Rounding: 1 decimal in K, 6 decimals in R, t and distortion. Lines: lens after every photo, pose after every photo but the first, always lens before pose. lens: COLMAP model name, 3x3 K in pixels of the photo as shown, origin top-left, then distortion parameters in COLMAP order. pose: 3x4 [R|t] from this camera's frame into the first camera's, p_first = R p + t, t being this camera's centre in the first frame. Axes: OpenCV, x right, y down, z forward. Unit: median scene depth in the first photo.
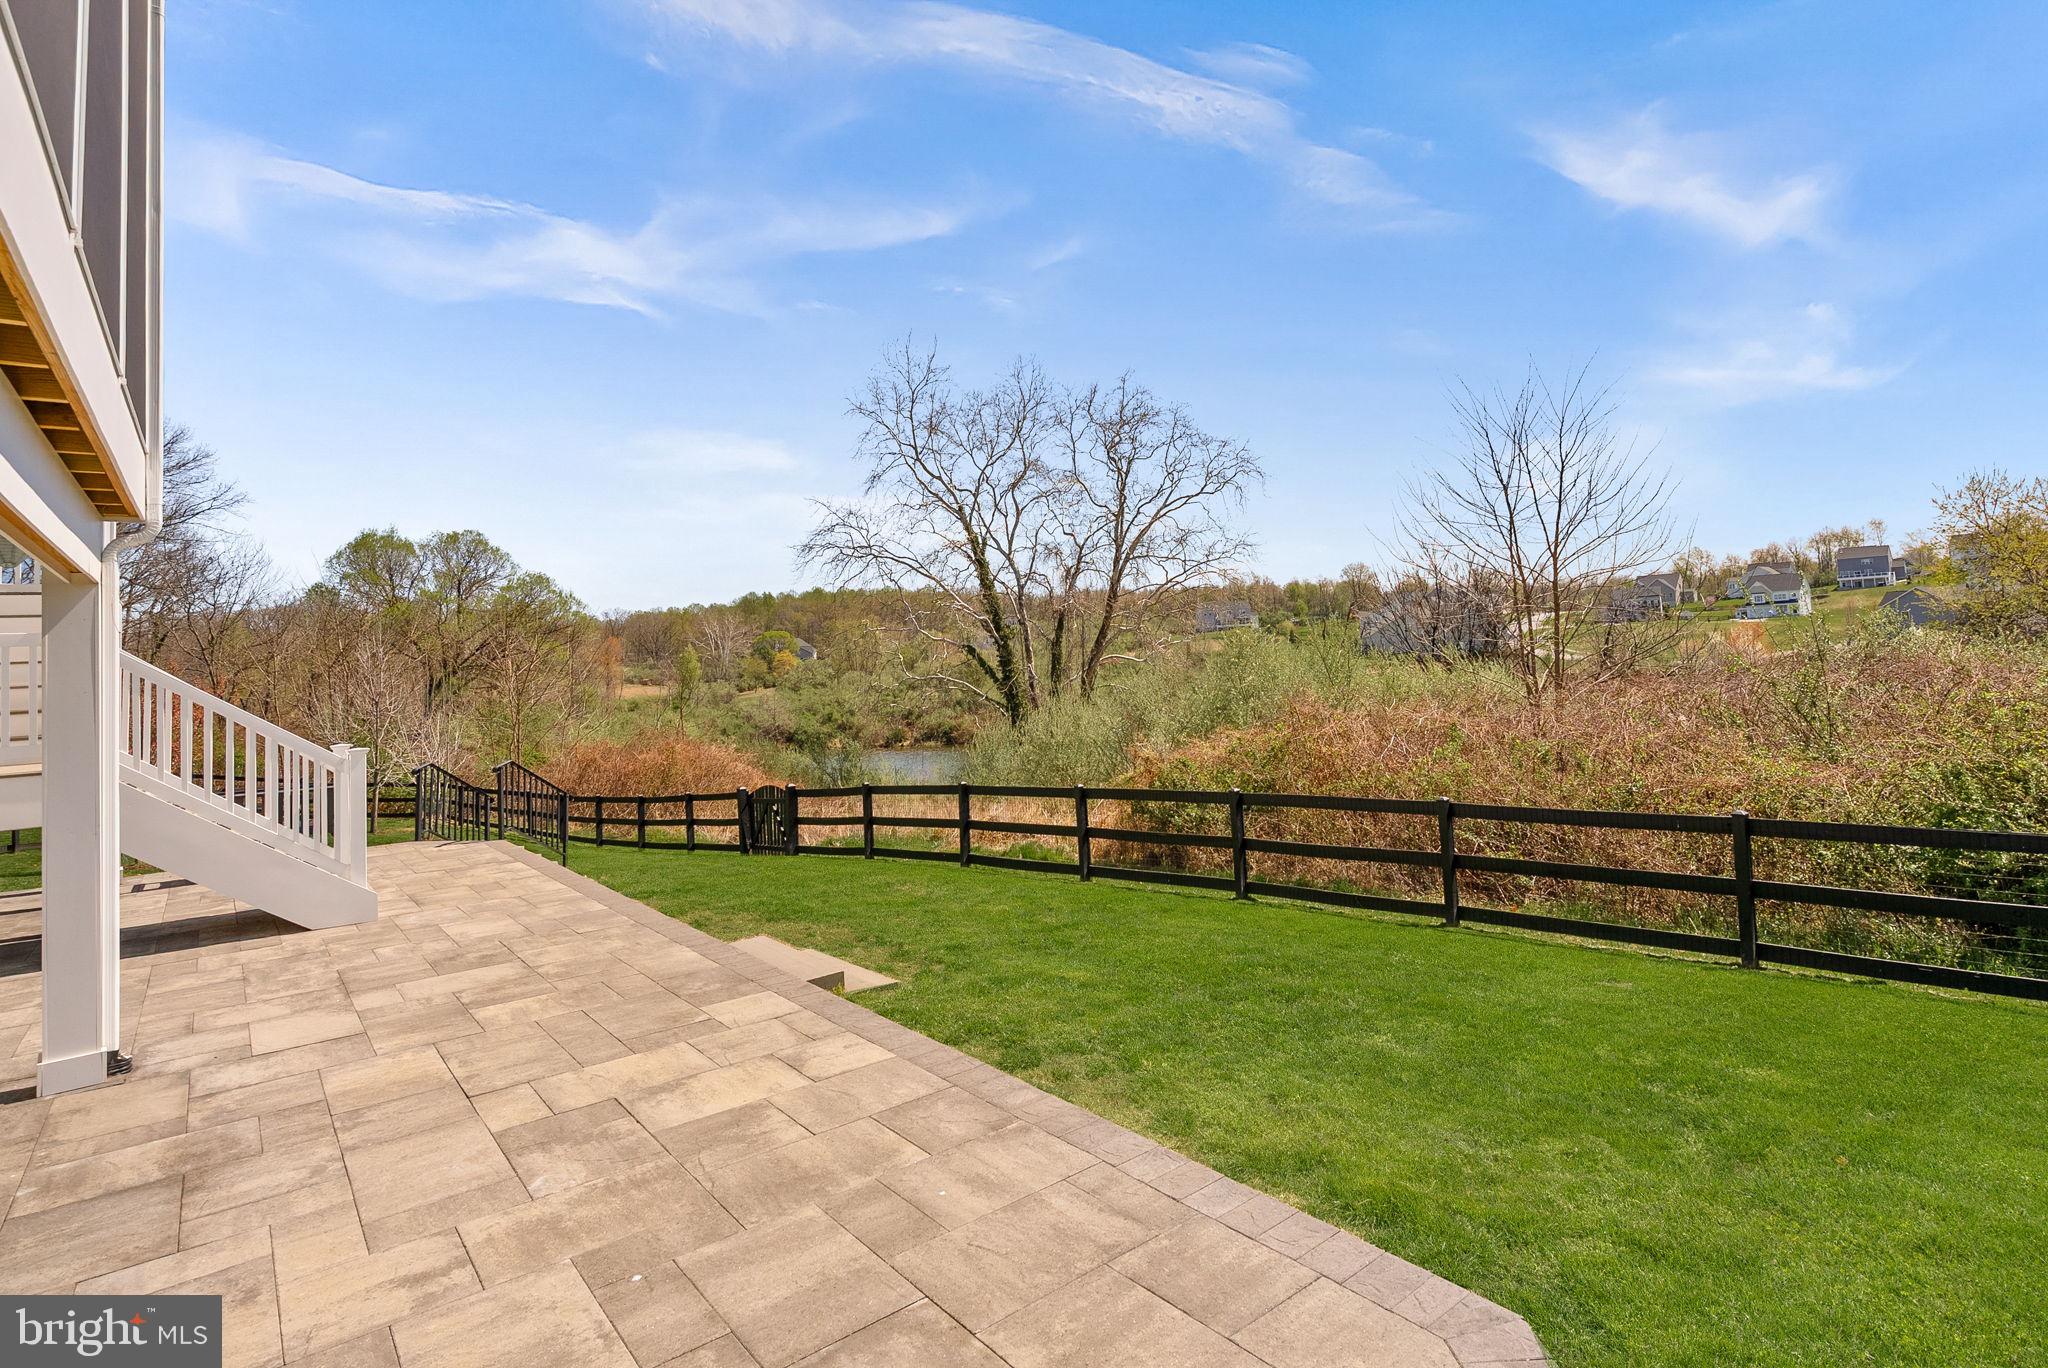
lens RADIAL K [[943.8, 0, 1048.8], [0, 943.8, 593.0], [0, 0, 1]] dist [-0.003440, -0.000346]
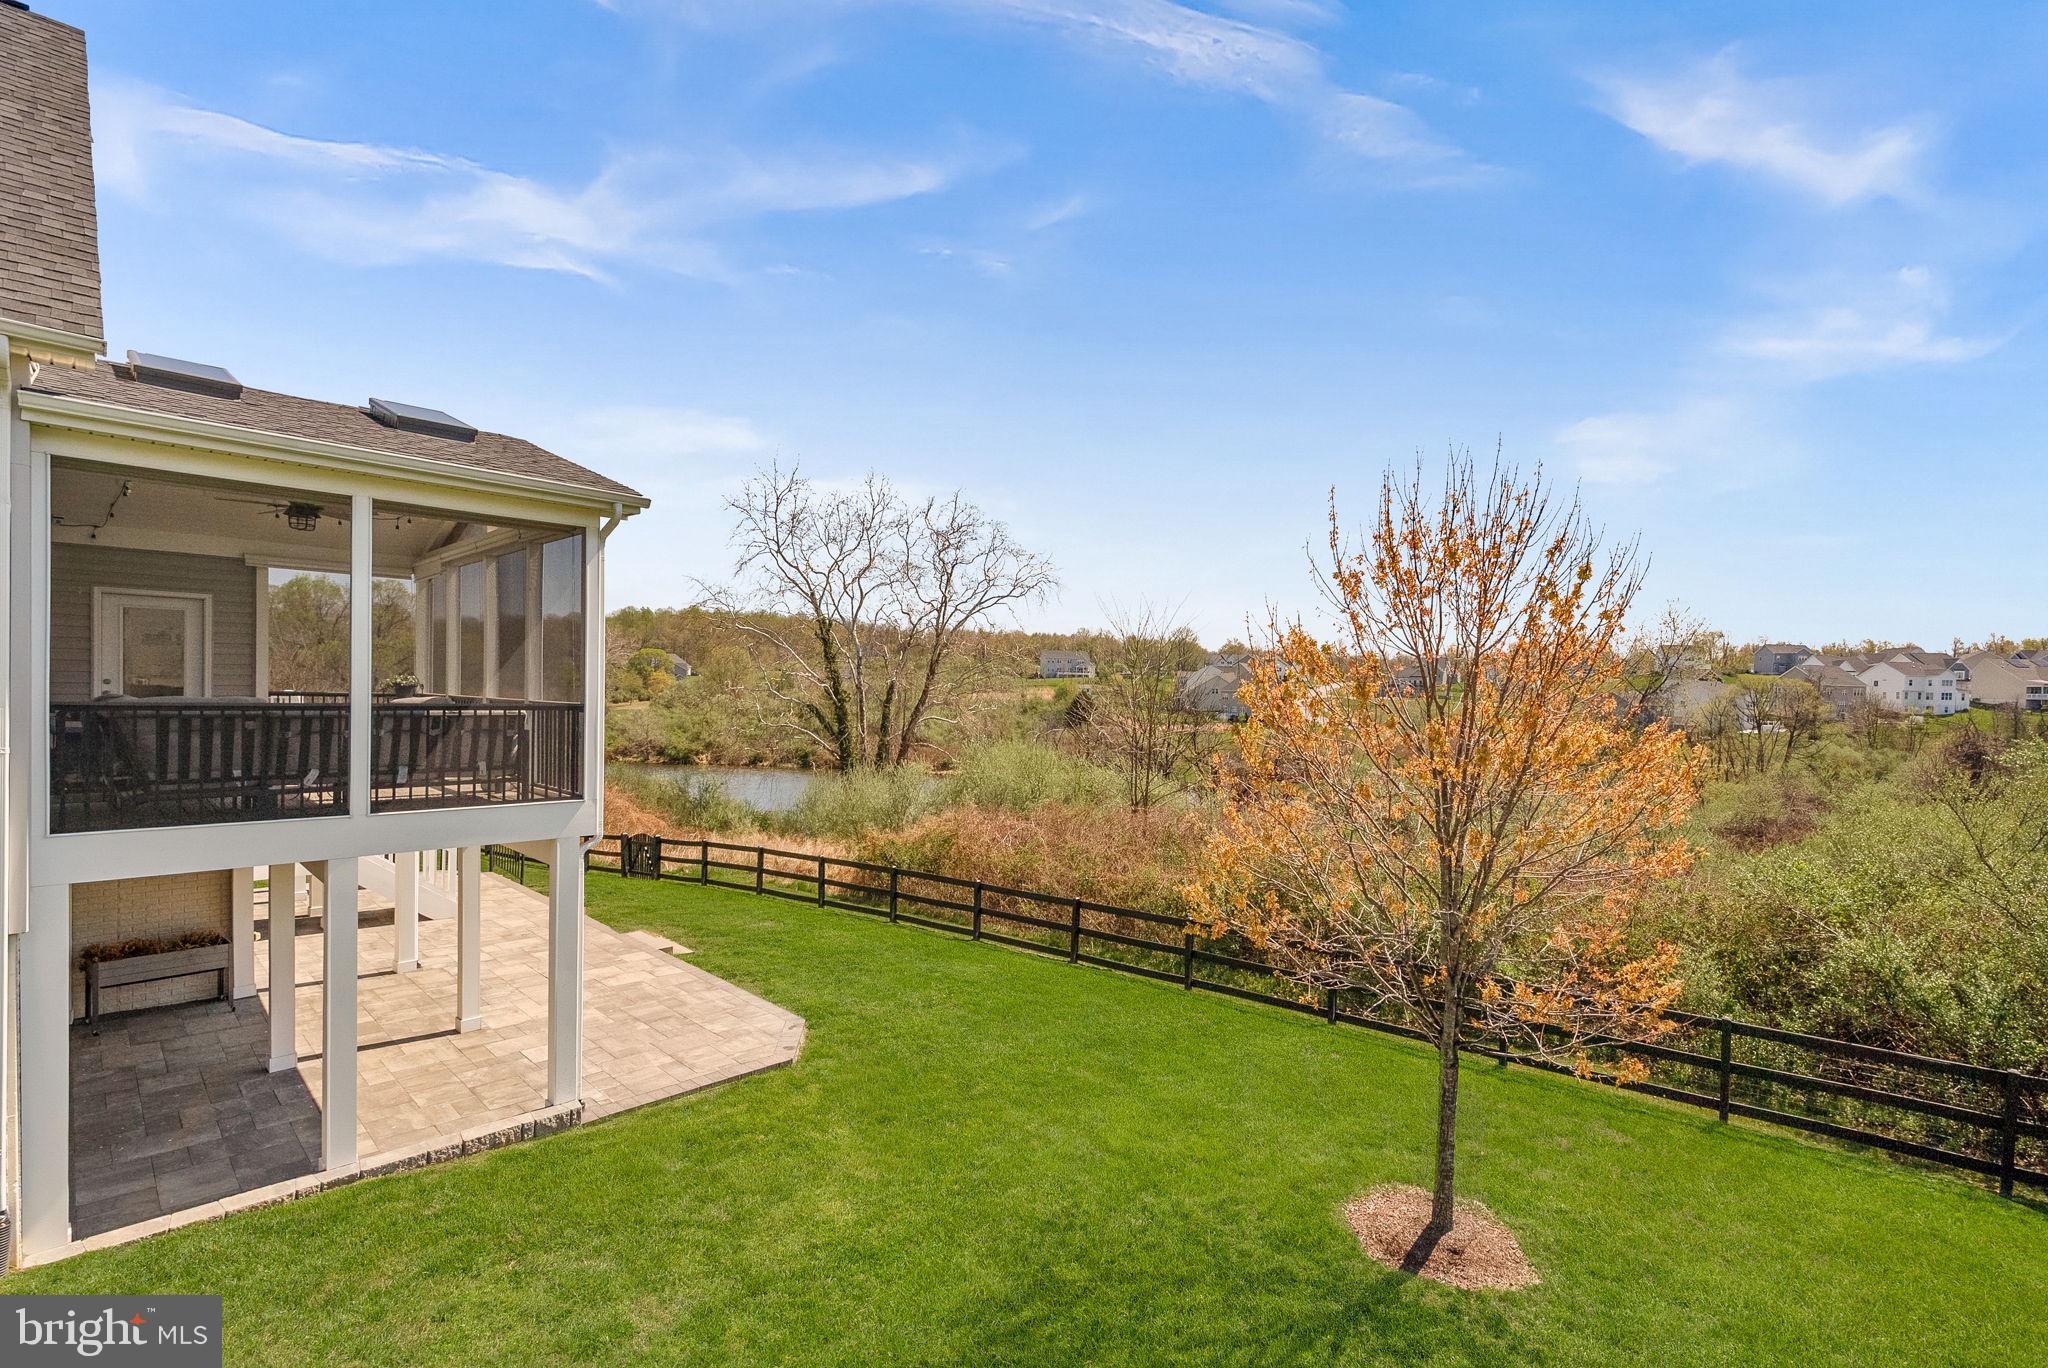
lens RADIAL K [[924.4, 0, 1024.0], [0, 924.4, 684.0], [0, 0, 1]] dist [0.002590, 0.000139]
pose [[0.991885, 0.073618, 0.103654, 0.064095], [-0.081881, 0.993596, 0.077859, -0.089544], [-0.097258, -0.085714, 0.991561, -0.234954]]
